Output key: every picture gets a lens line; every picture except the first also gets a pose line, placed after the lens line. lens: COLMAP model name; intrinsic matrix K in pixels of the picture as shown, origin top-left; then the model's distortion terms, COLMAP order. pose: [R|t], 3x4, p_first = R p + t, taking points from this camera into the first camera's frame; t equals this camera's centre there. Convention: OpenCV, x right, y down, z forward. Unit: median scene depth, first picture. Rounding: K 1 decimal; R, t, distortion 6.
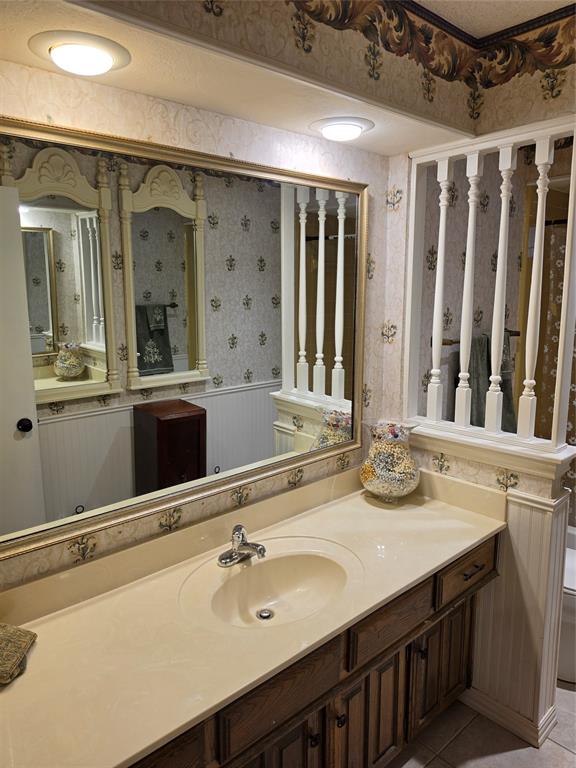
lens RADIAL K [[531.3, 0, 284.3], [0, 531.3, 380.7], [0, 0, 1]] dist [0.054910, -0.049955]
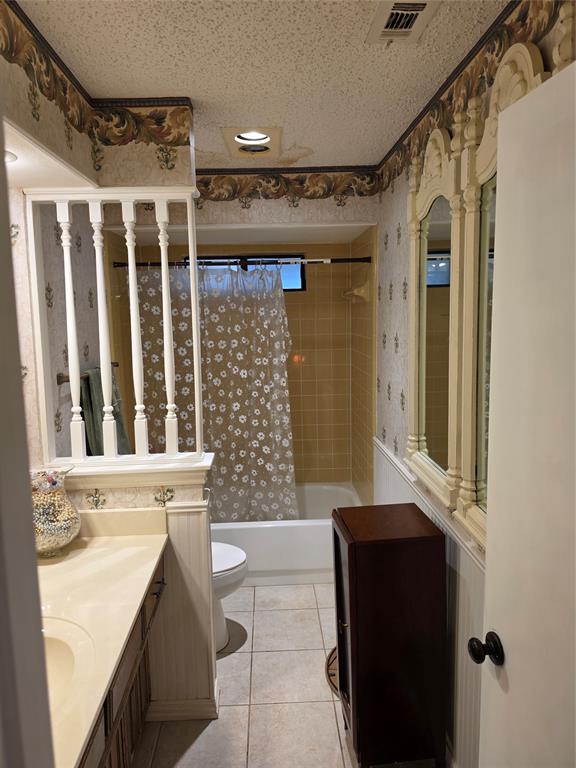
lens RADIAL K [[531.3, 0, 284.3], [0, 531.3, 380.7], [0, 0, 1]] dist [0.054910, -0.049955]
pose [[0.653800, -0.108287, 0.748879, -0.231869], [0.146202, 0.989135, 0.015388, -0.033150], [-0.742409, 0.099426, 0.662528, 0.054295]]
